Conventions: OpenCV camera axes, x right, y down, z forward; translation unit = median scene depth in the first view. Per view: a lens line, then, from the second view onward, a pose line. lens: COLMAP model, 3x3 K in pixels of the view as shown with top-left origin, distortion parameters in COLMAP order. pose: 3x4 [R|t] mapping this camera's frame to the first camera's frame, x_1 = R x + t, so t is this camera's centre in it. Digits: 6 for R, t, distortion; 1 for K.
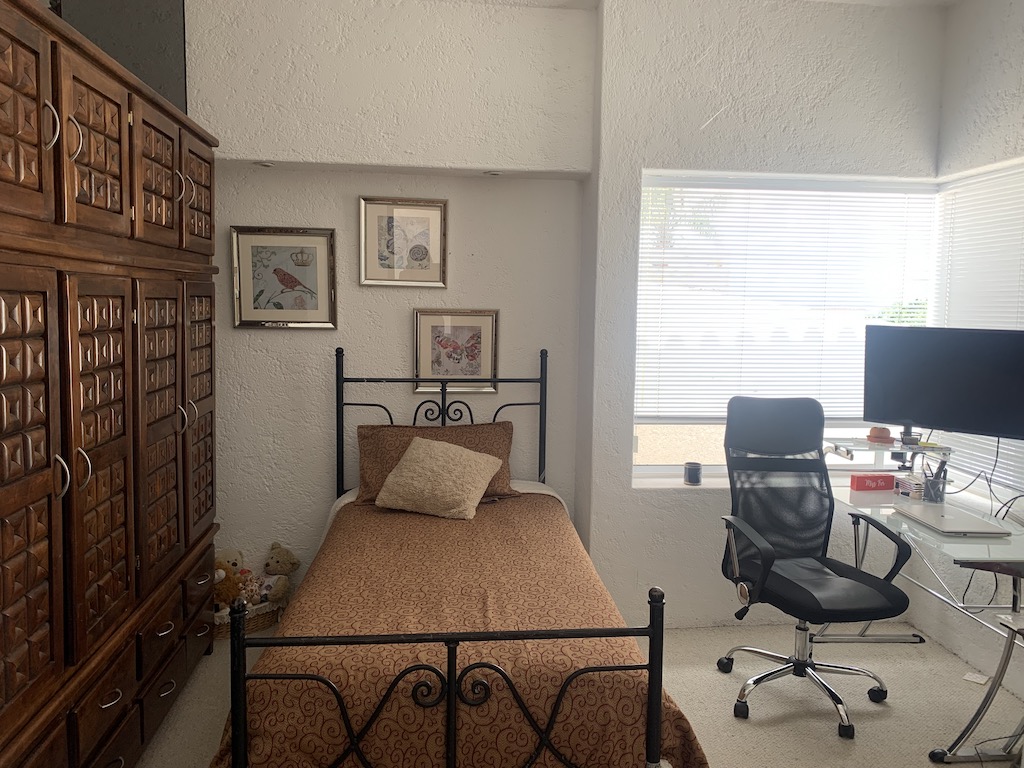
lens RADIAL K [[781.8, 0, 504.7], [0, 781.8, 390.5], [0, 0, 1]] dist [0.042927, -0.068487]
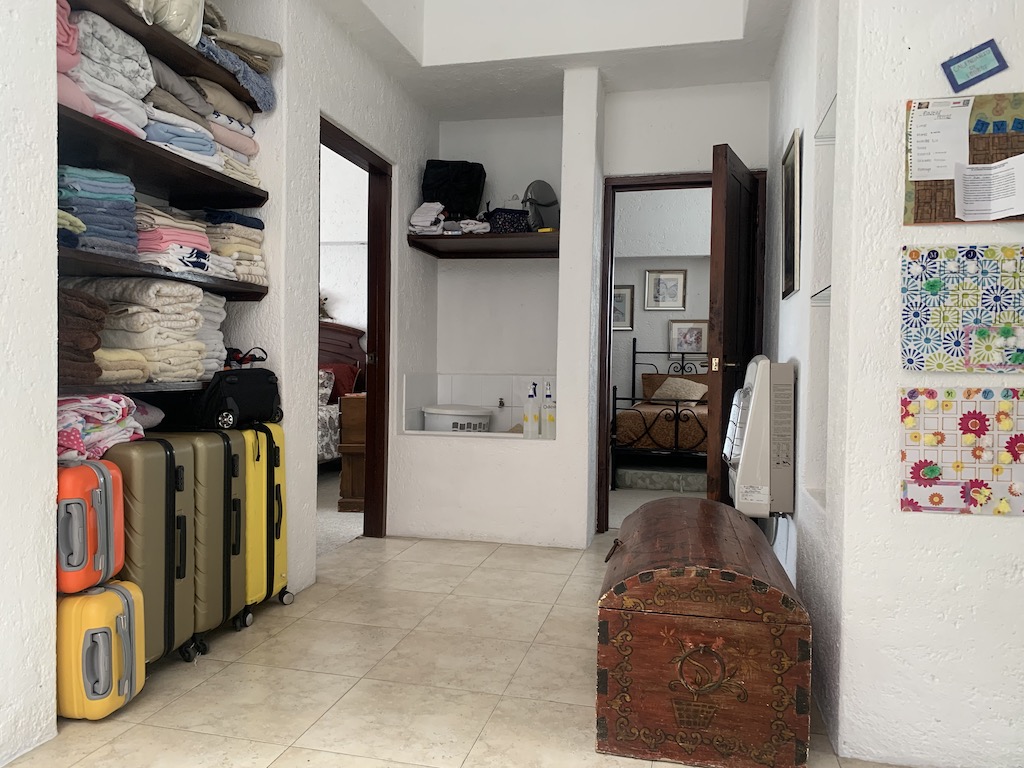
lens RADIAL K [[781.8, 0, 504.7], [0, 781.8, 390.5], [0, 0, 1]] dist [0.042927, -0.068487]
pose [[0.946720, 0.011224, -0.321863, 0.150513], [-0.038044, 0.996293, -0.077159, 0.272709], [0.319804, 0.085293, 0.943637, -1.160581]]
